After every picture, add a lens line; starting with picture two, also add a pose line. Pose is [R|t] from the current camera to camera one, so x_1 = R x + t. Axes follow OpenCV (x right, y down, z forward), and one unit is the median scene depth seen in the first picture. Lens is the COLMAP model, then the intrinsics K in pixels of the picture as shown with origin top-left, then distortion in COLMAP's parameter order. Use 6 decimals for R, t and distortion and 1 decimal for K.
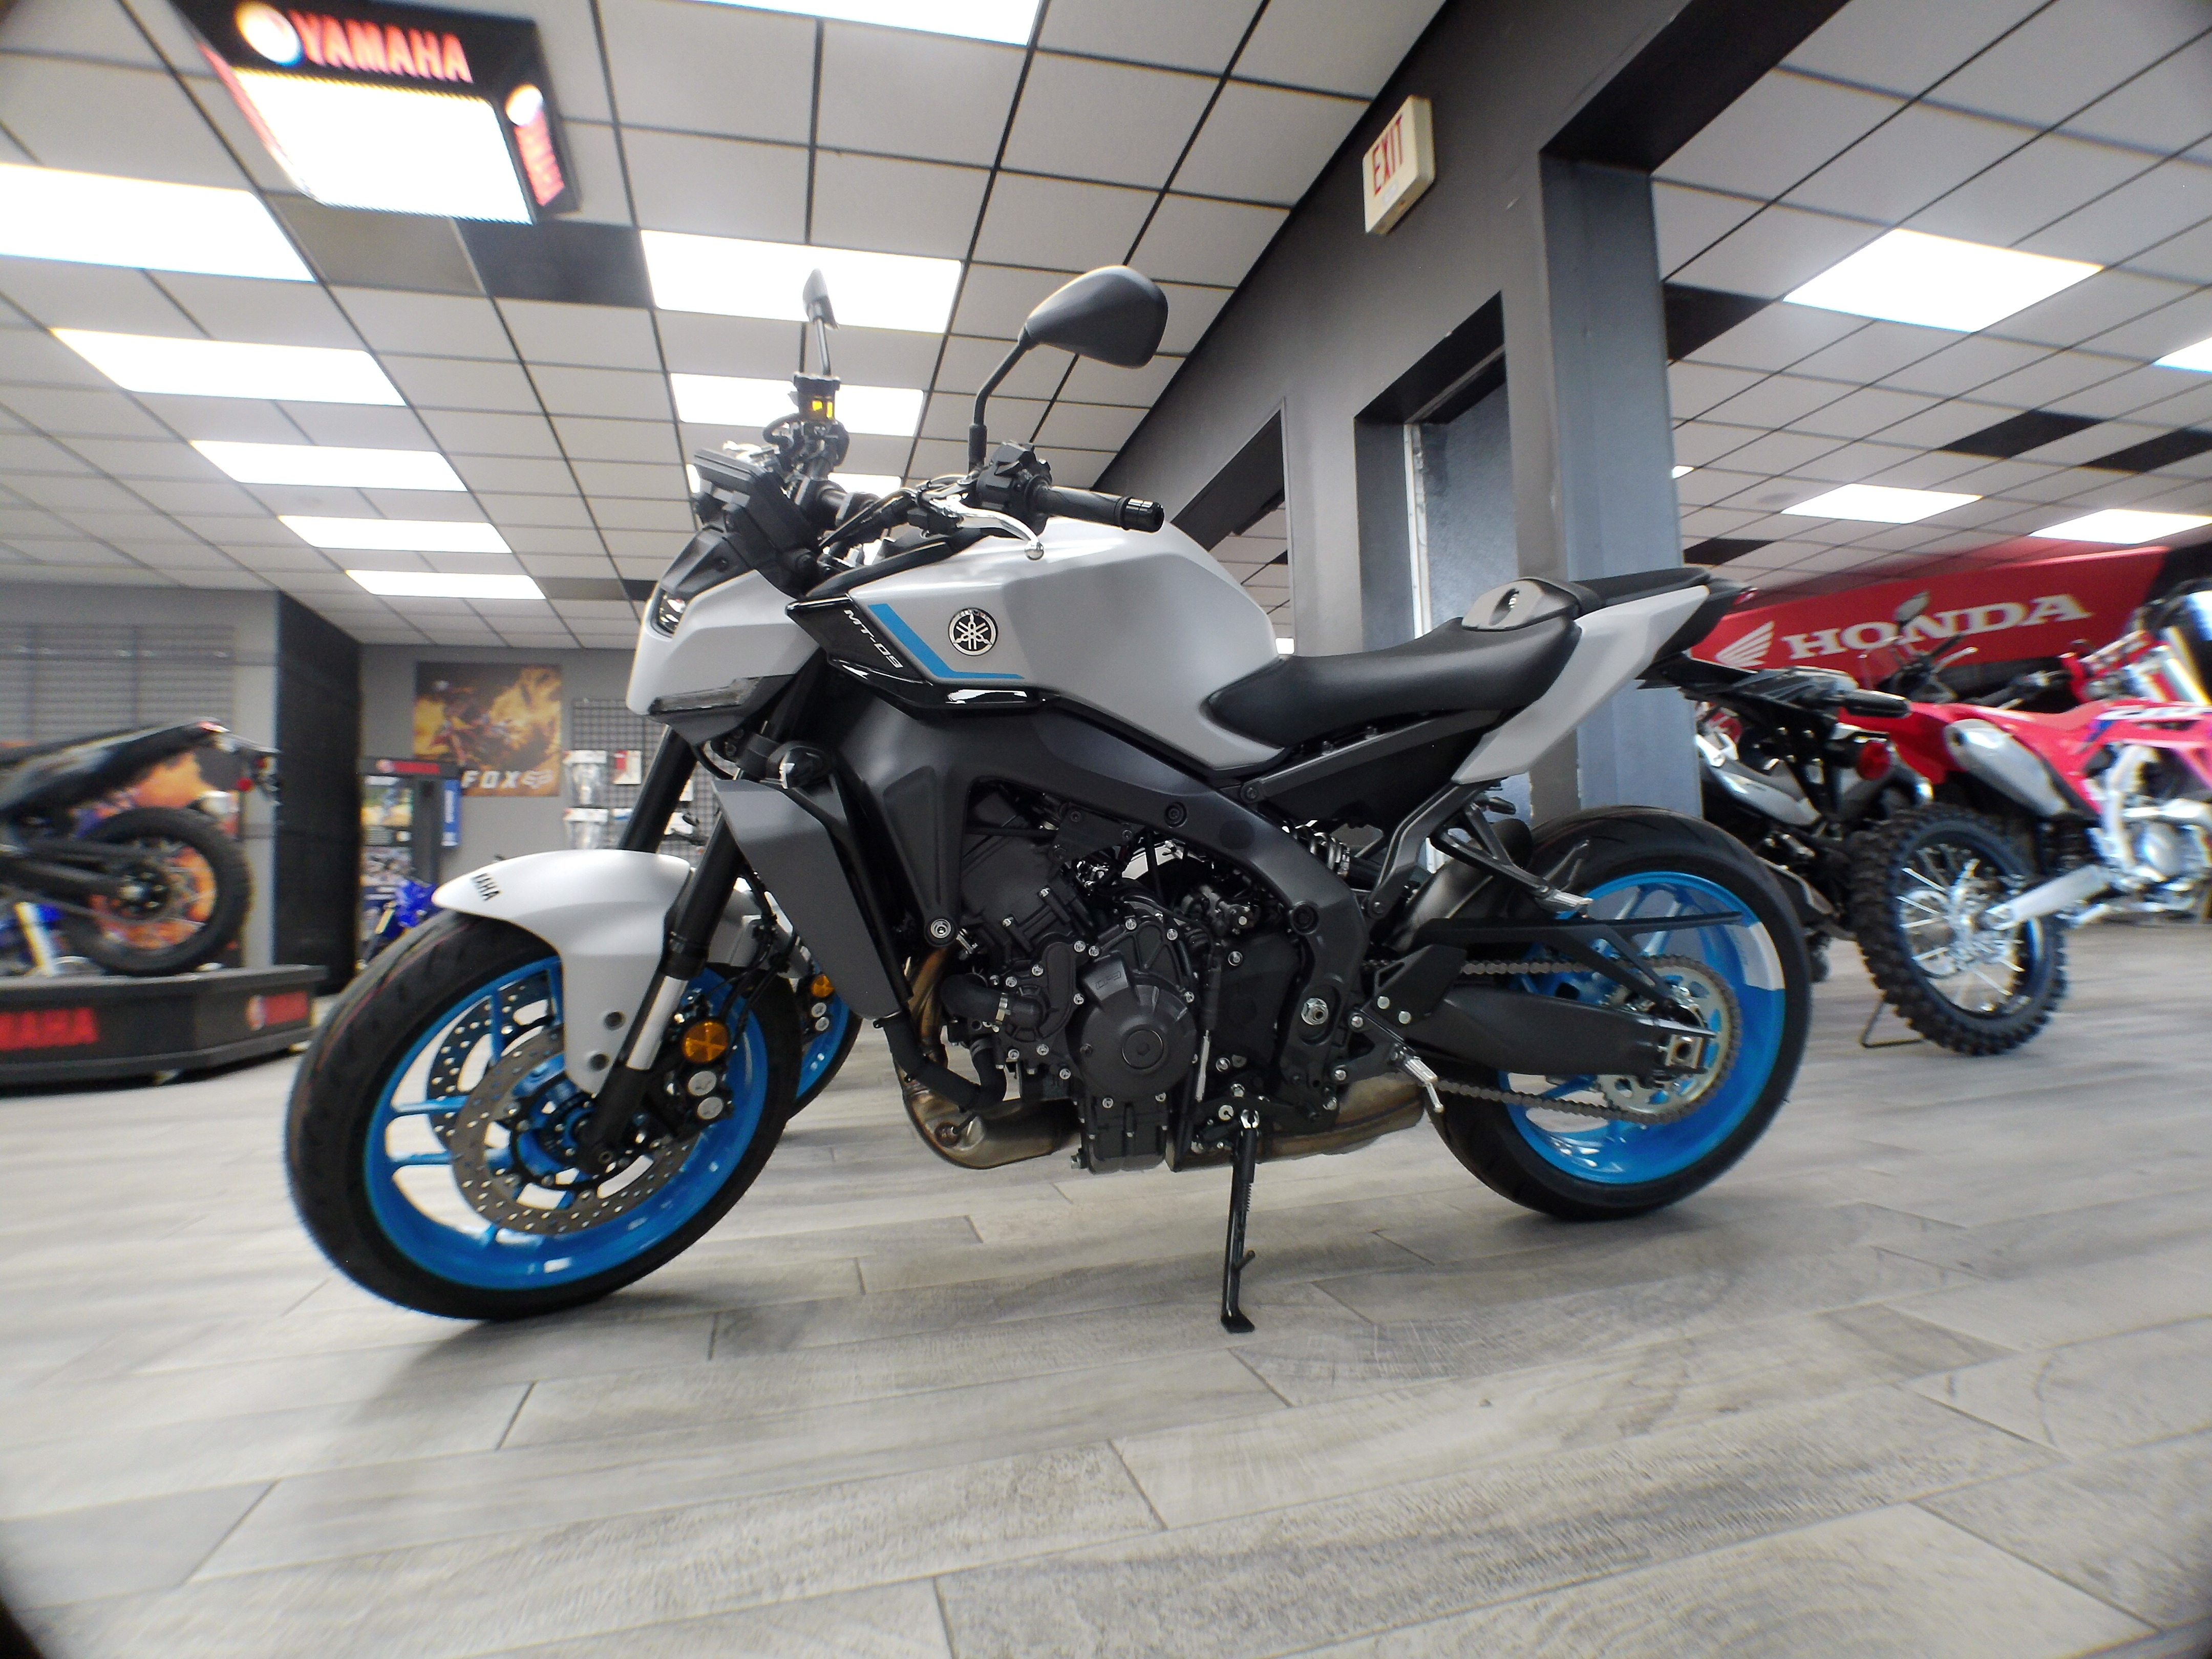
lens RADIAL K [[1180.8, 0, 1109.9], [0, 1180.8, 840.3], [0, 0, 1]] dist [-0.055433, 0.016371]
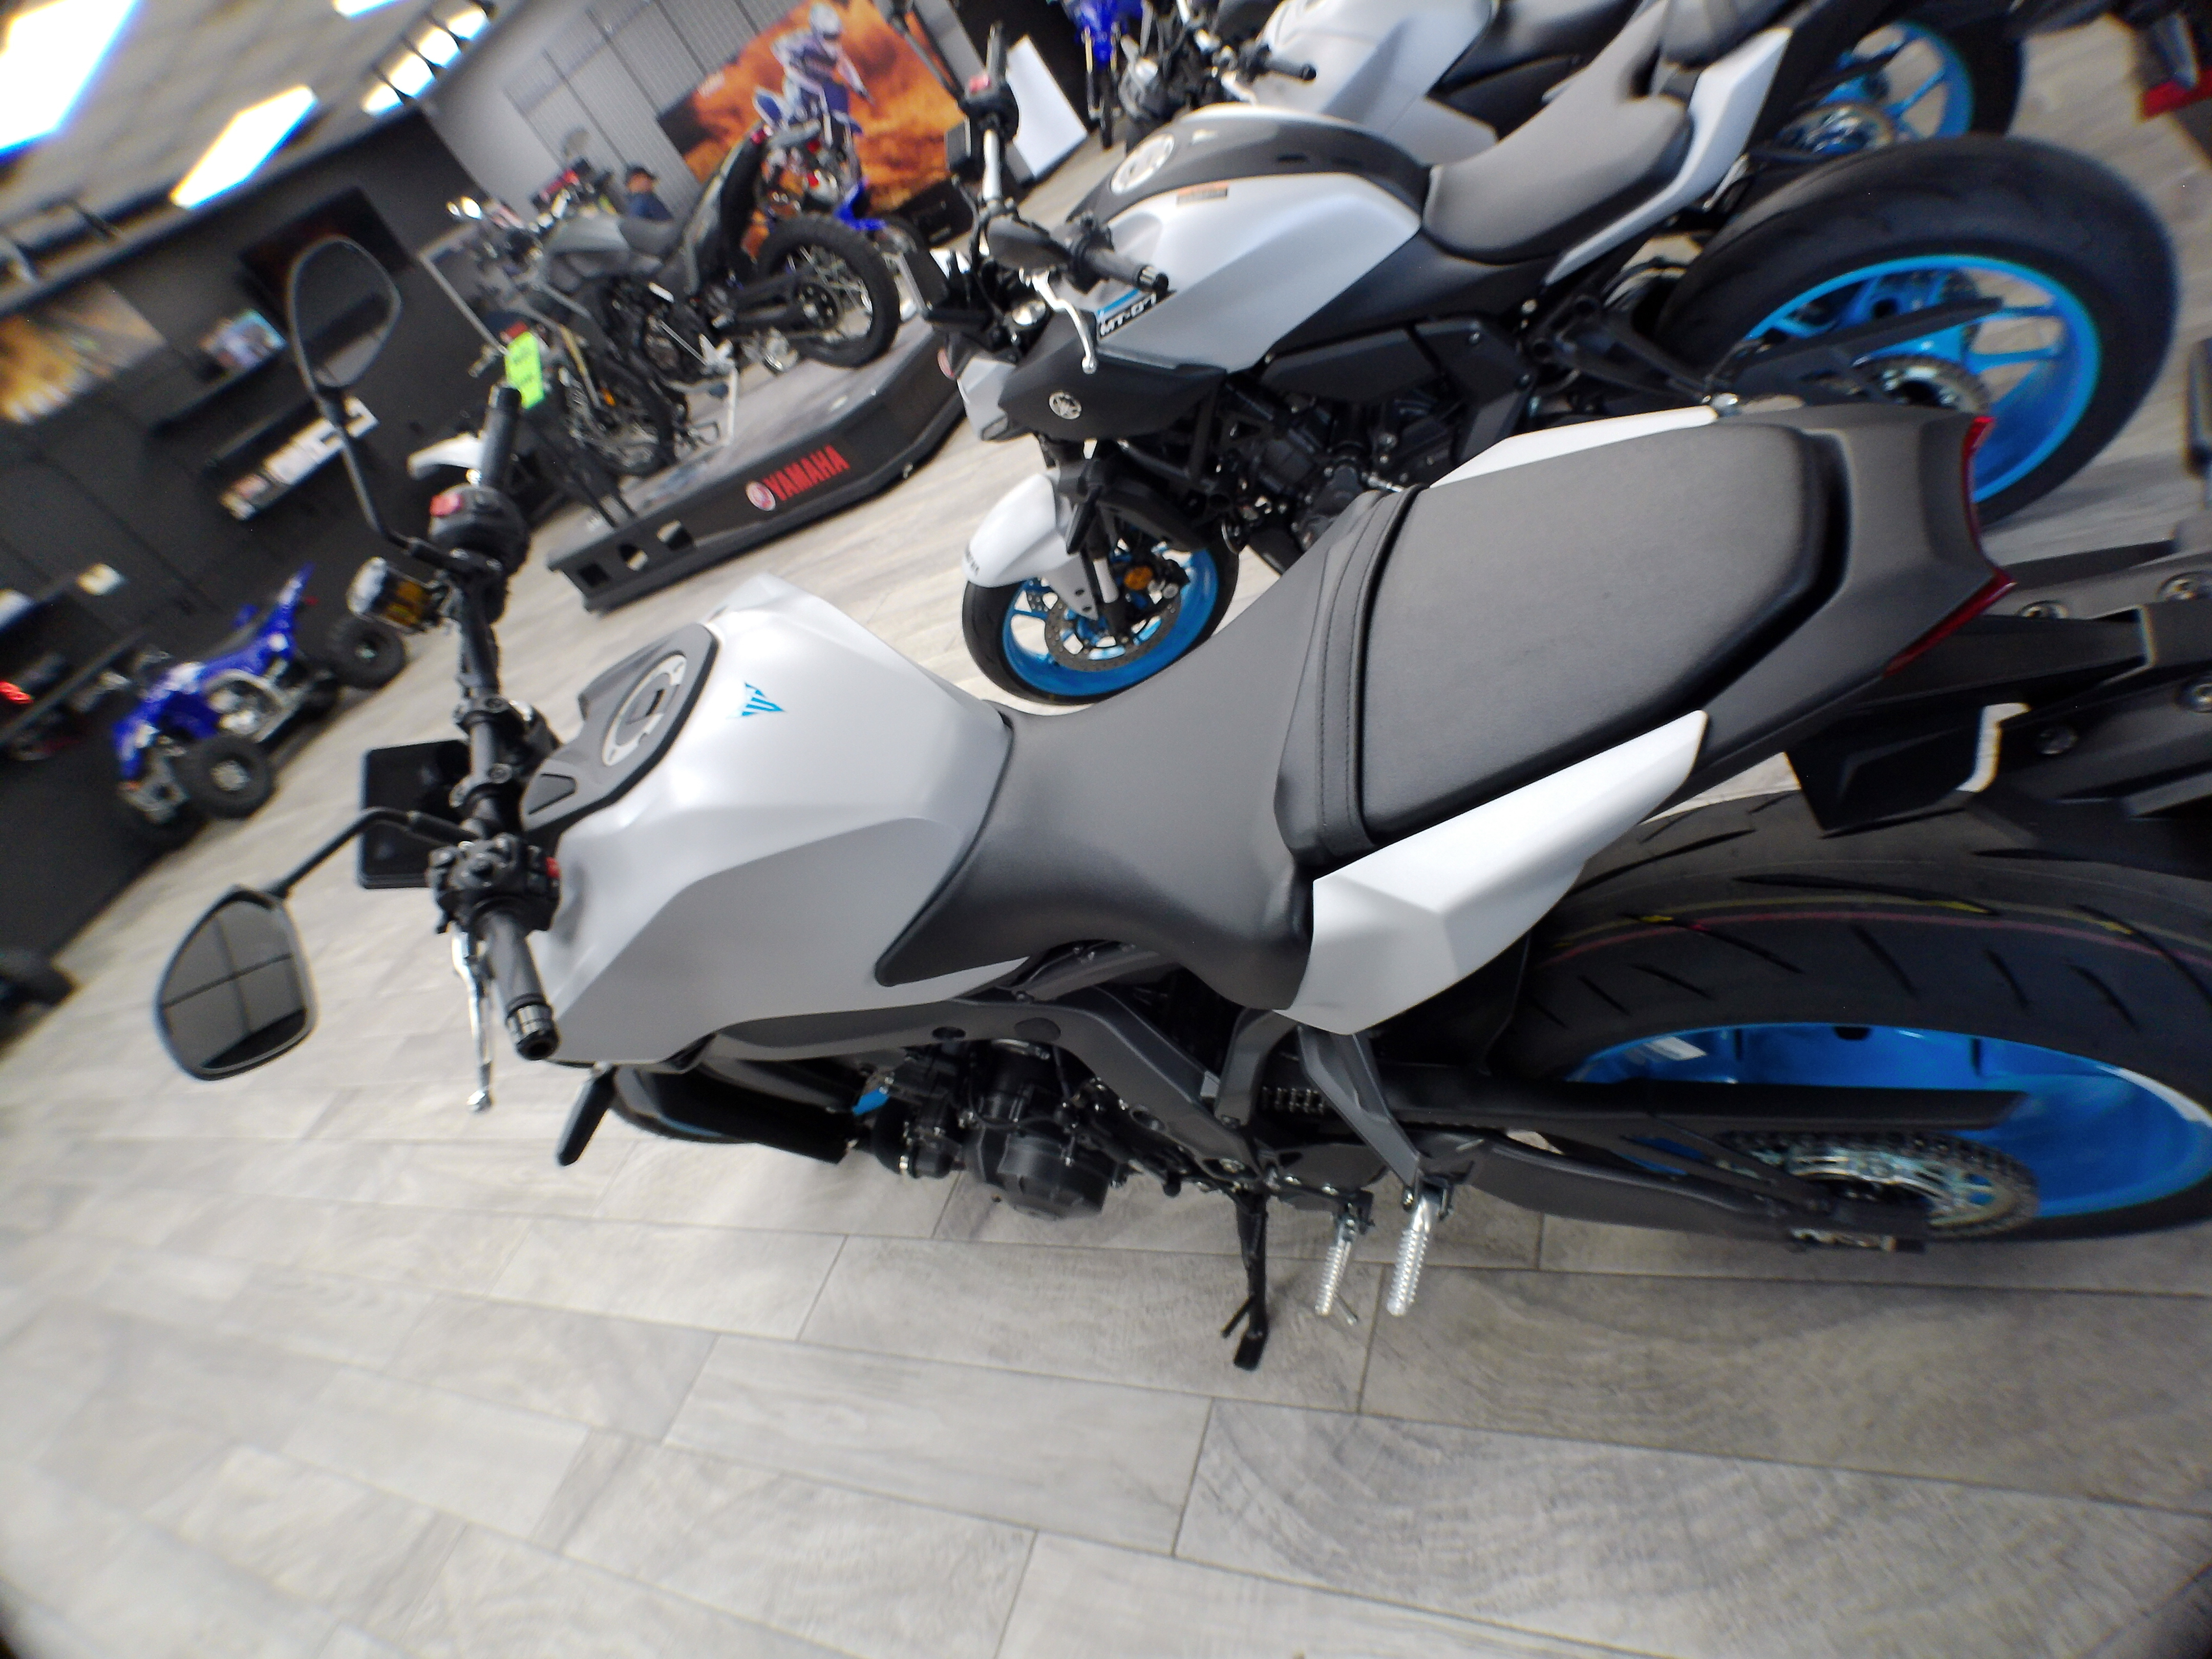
lens RADIAL K [[1204.4, 0, 1098.8], [0, 1204.4, 829.8], [0, 0, 1]] dist [-0.039658, 0.000241]
pose [[0.720437, 0.050717, -0.691664, 0.649835], [0.499299, 0.654240, 0.568041, -0.491918], [0.481323, -0.754585, 0.446016, 0.746552]]
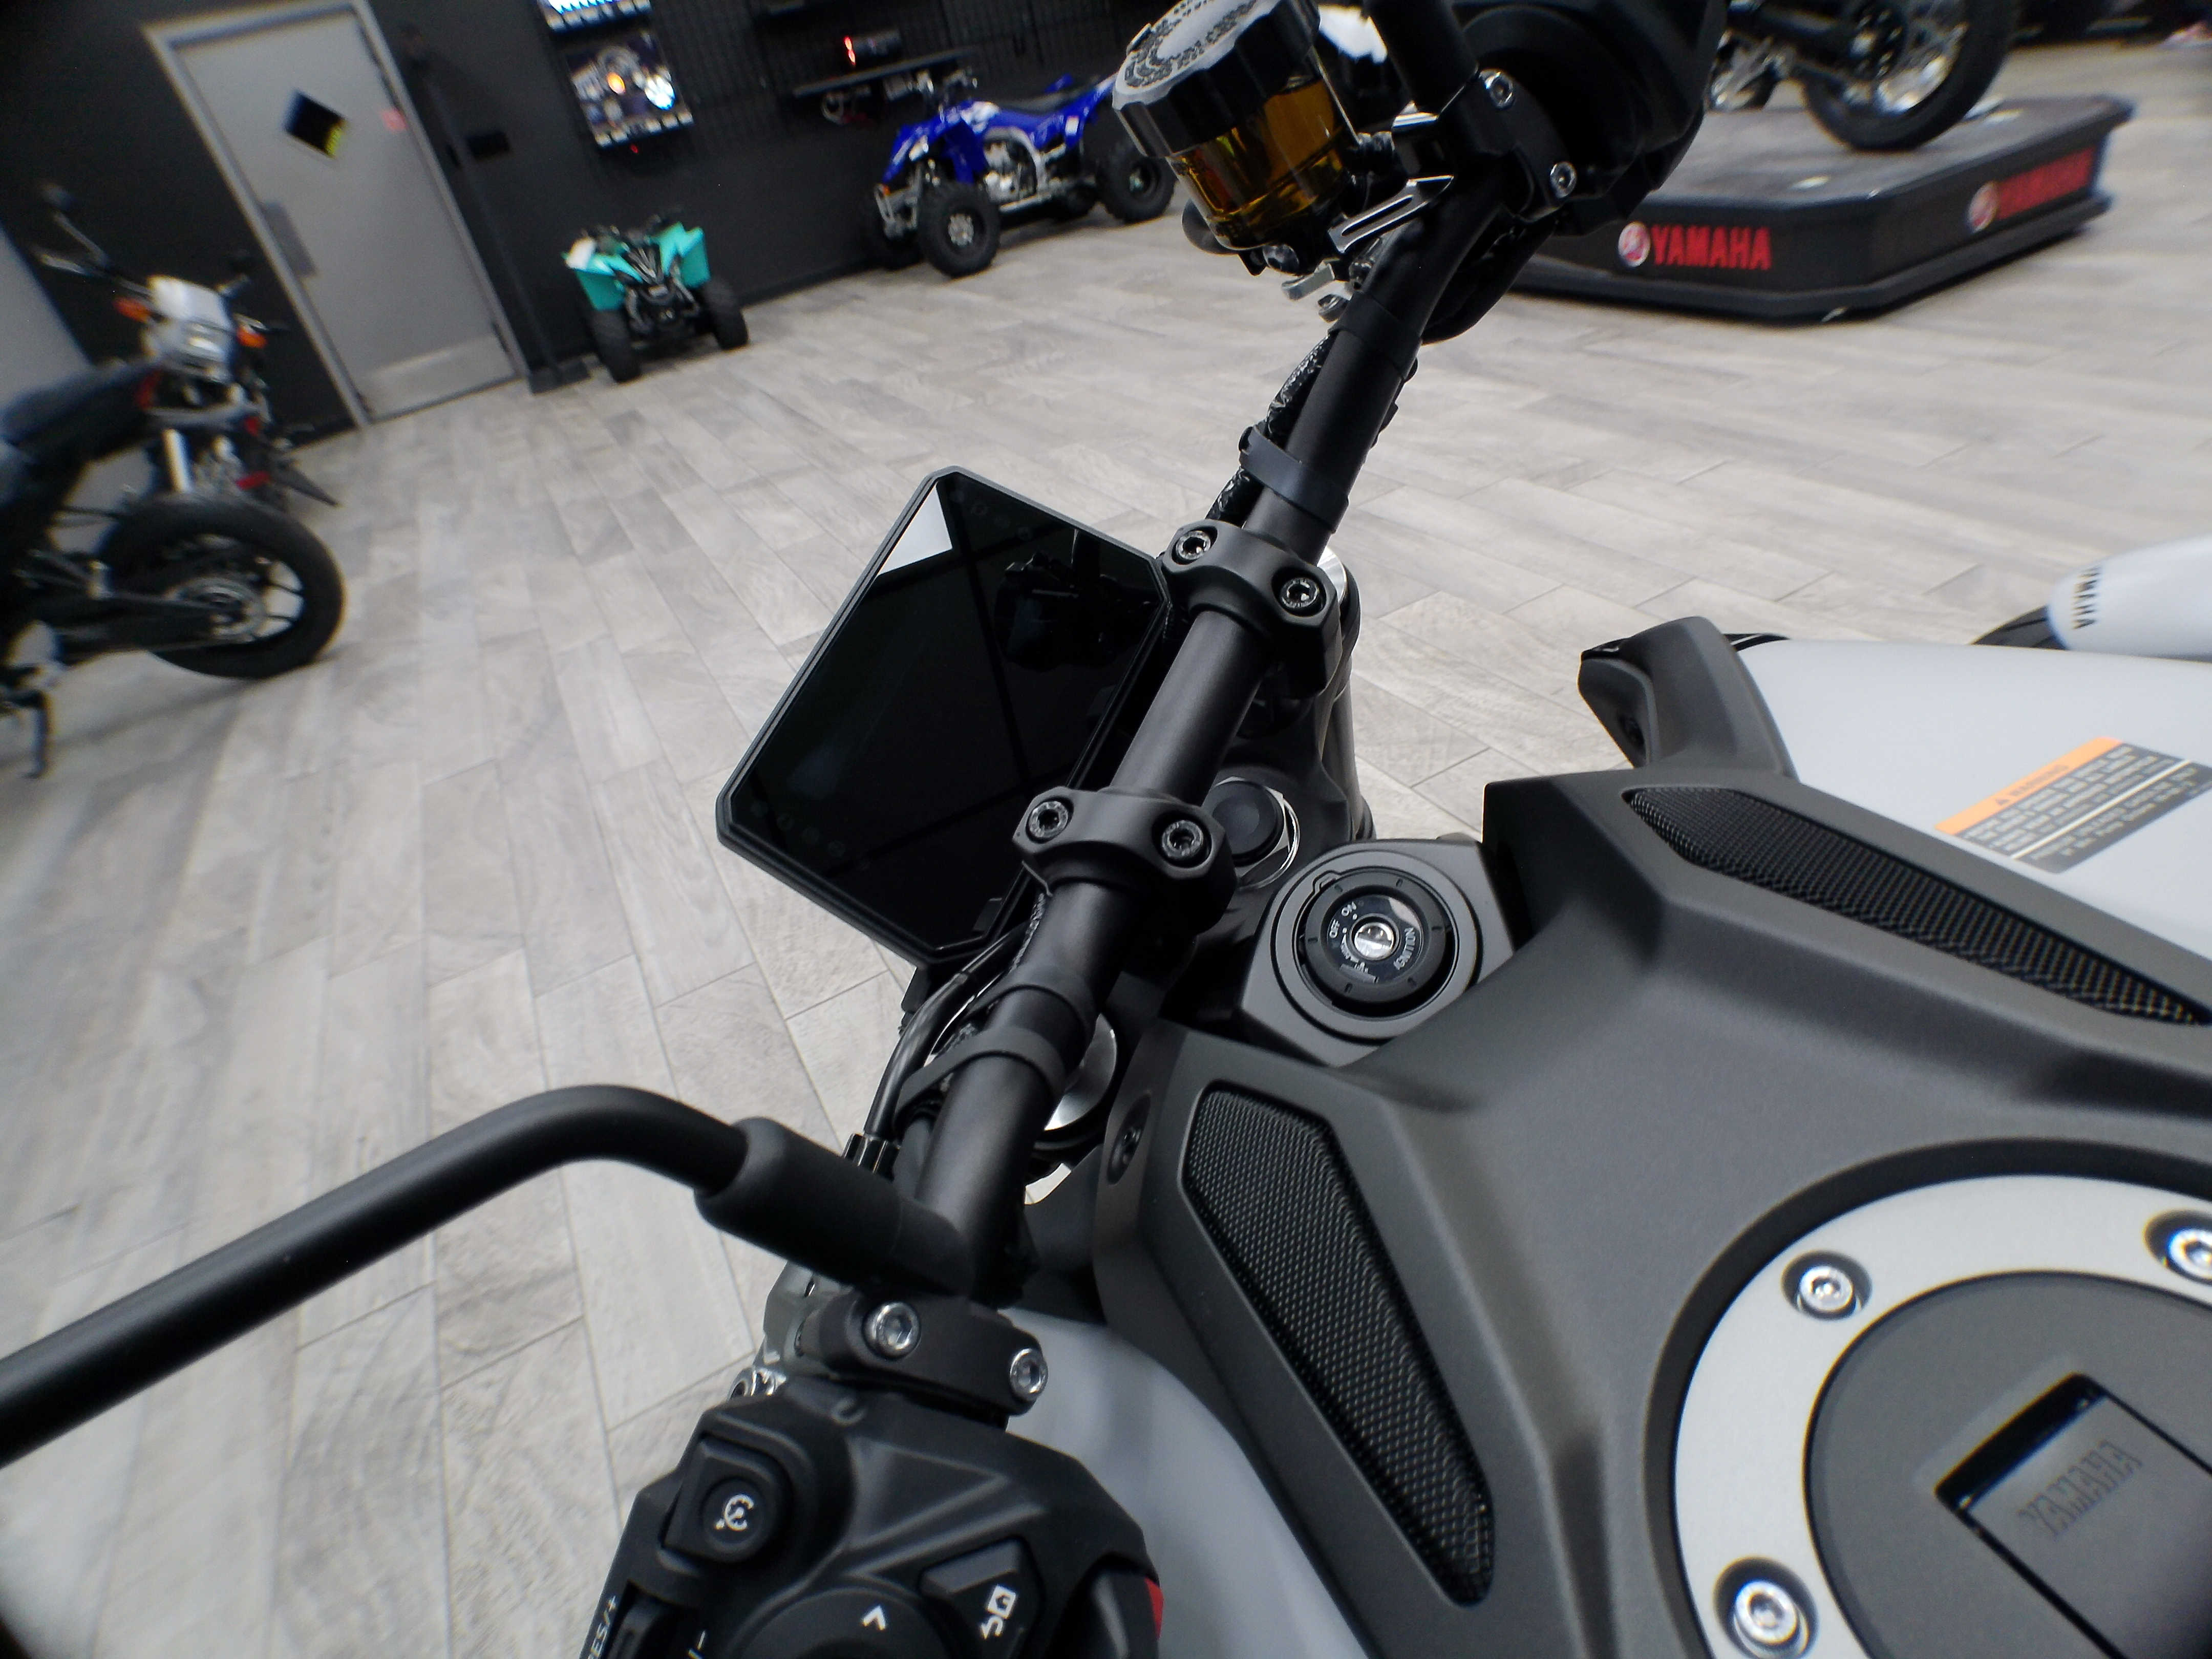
lens RADIAL K [[1180.2, 0, 1119.2], [0, 1180.2, 835.2], [0, 0, 1]] dist [-0.052390, 0.014848]
pose [[0.236804, 0.544403, -0.804705, -0.068414], [0.230782, 0.773037, 0.590892, -0.404822], [0.943750, -0.325637, 0.057420, 0.900052]]
